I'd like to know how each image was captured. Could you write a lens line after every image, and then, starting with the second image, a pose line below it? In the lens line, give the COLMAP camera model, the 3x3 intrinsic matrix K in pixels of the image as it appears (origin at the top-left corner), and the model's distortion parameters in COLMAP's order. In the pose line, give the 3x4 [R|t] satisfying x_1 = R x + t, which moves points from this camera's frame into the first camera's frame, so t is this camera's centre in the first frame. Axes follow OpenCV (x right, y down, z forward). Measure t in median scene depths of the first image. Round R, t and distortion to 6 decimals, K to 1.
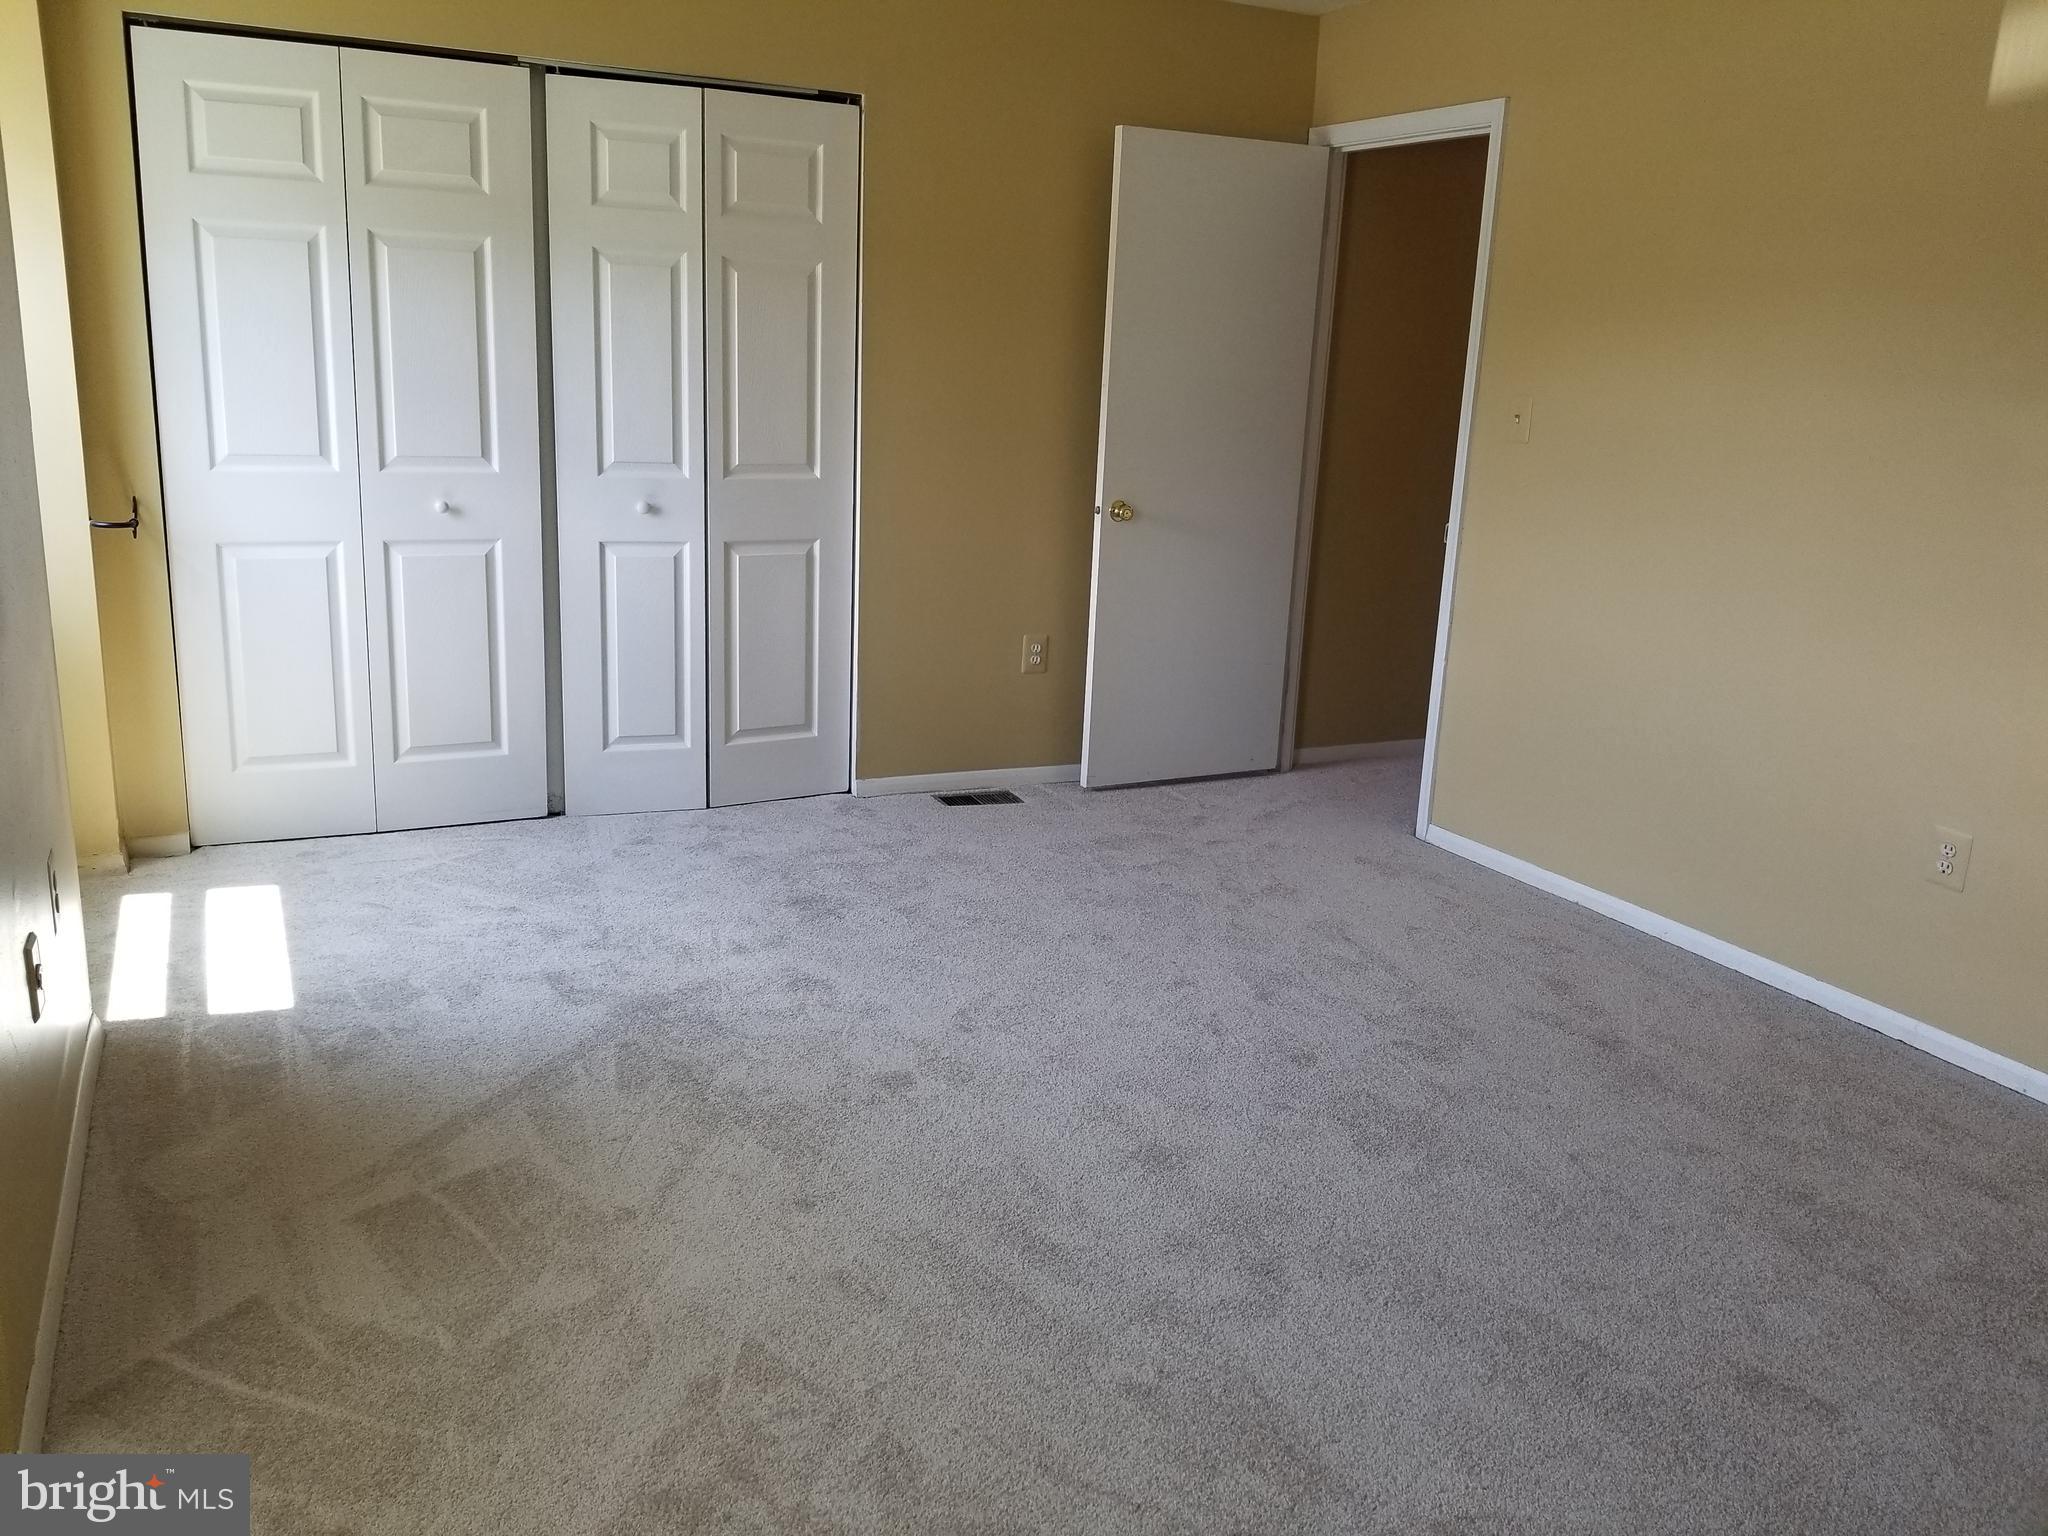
lens RADIAL K [[1604.0, 0, 1019.8], [0, 1604.0, 716.0], [0, 0, 1]] dist [0.068586, -0.100869]
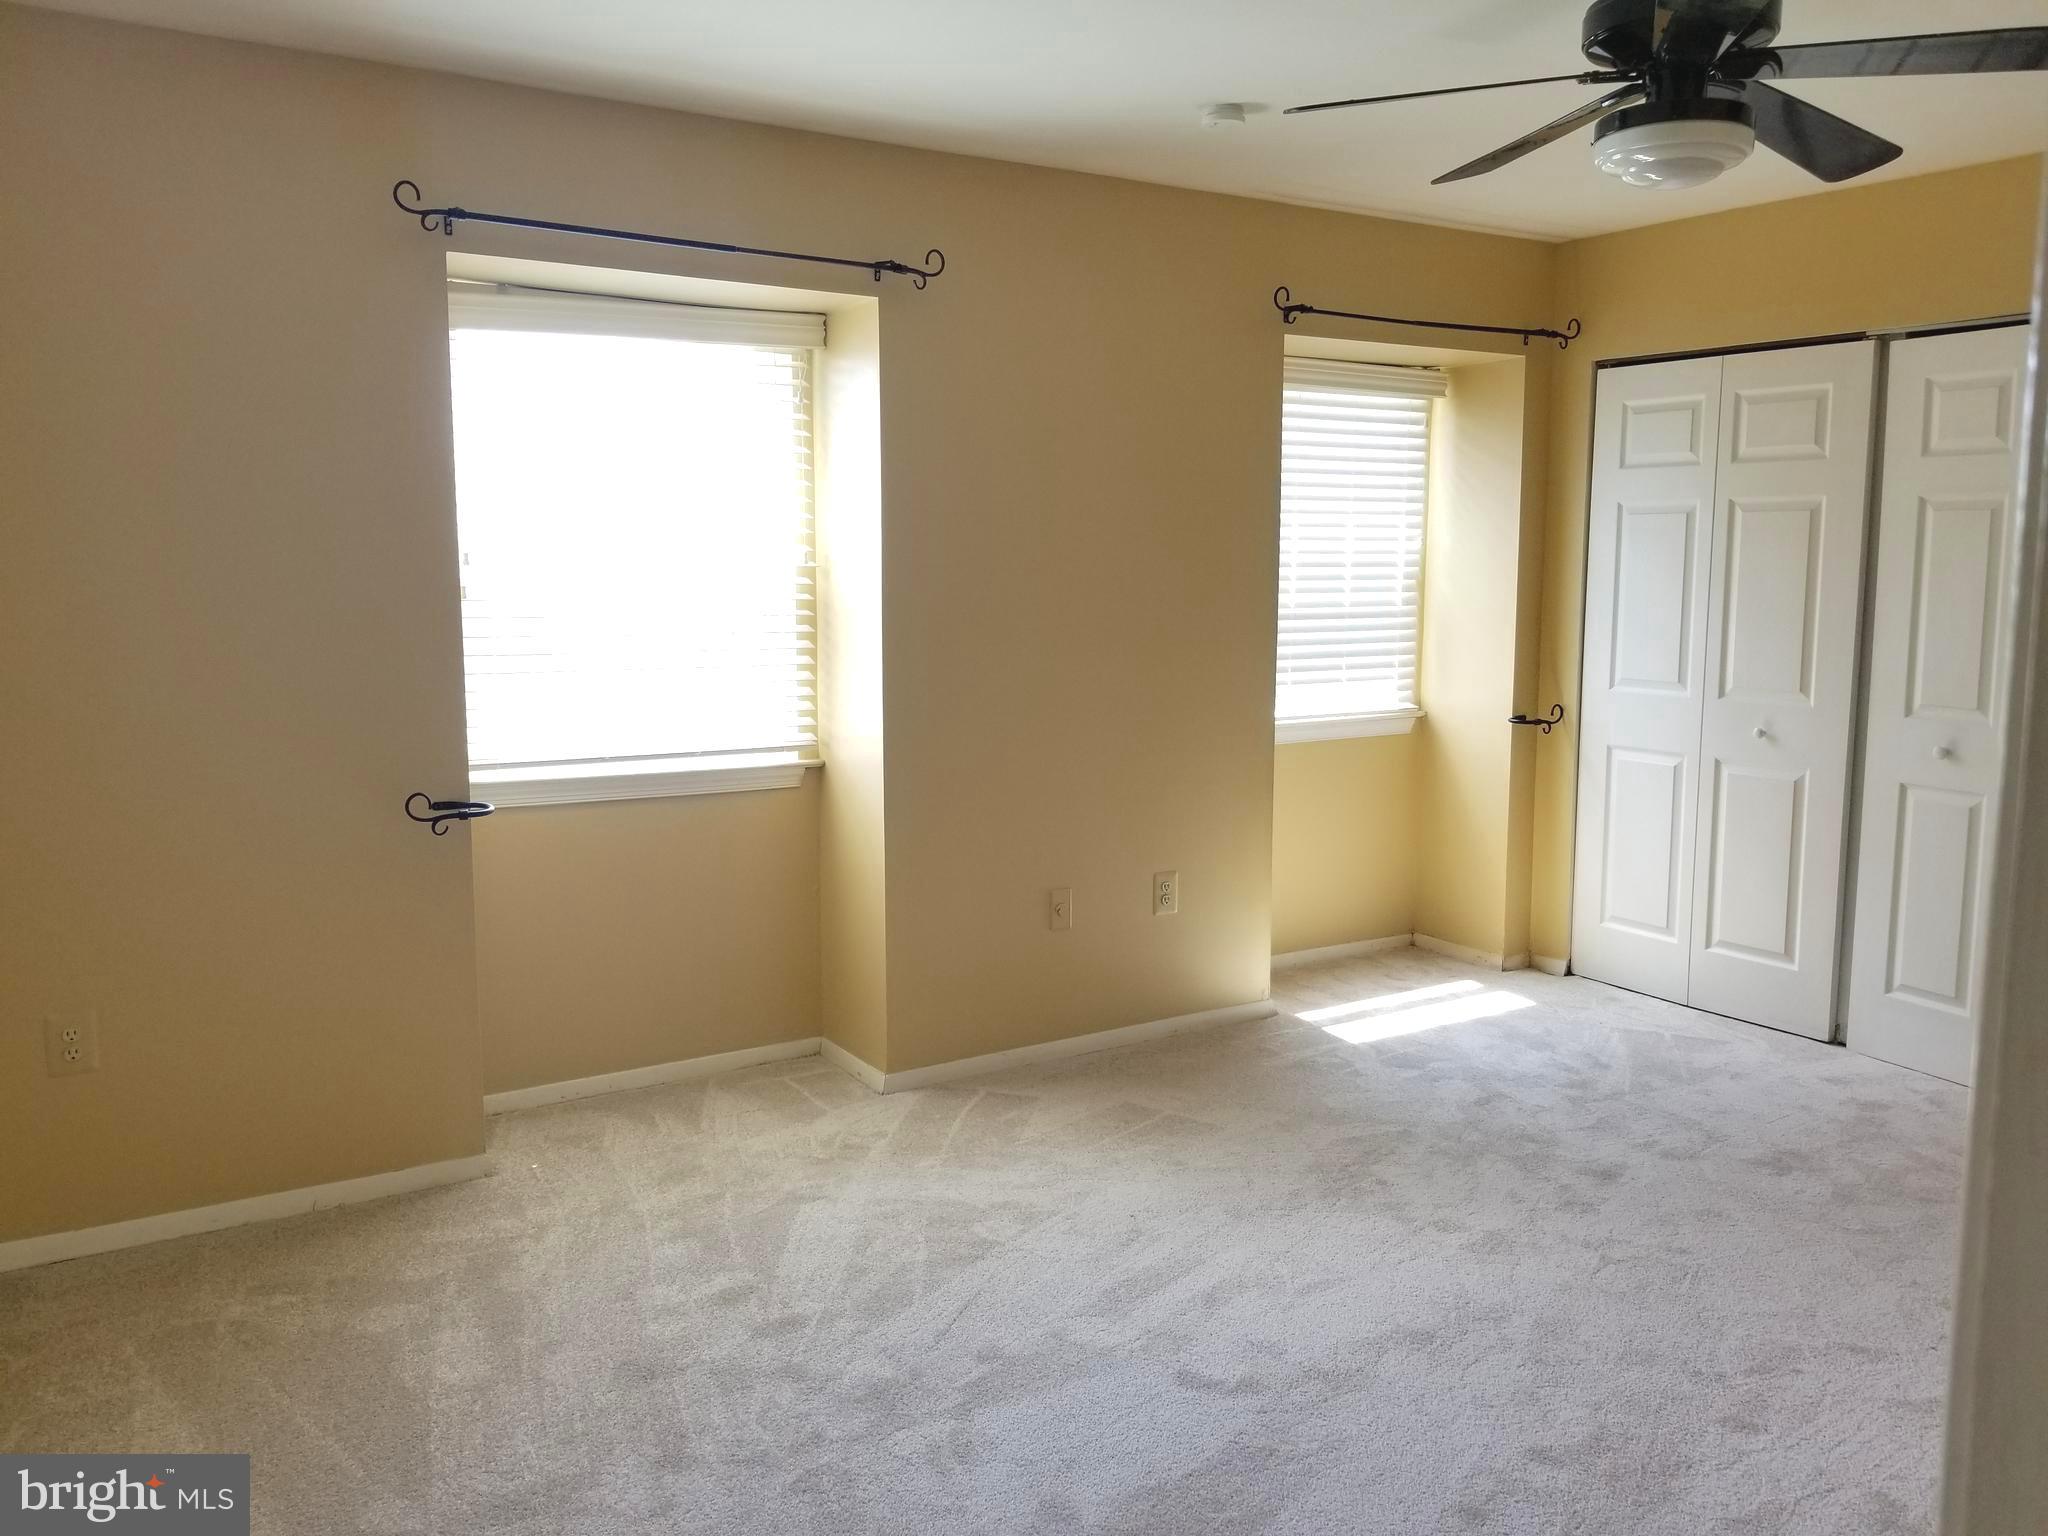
lens RADIAL K [[1649.2, 0, 1024.0], [0, 1649.2, 768.0], [0, 0, 1]] dist [0.092171, -0.182708]
pose [[0.109524, 0.089455, -0.989951, 0.784026], [-0.219487, 0.973534, 0.063689, -0.071809], [0.969448, 0.210306, 0.126259, 0.386060]]
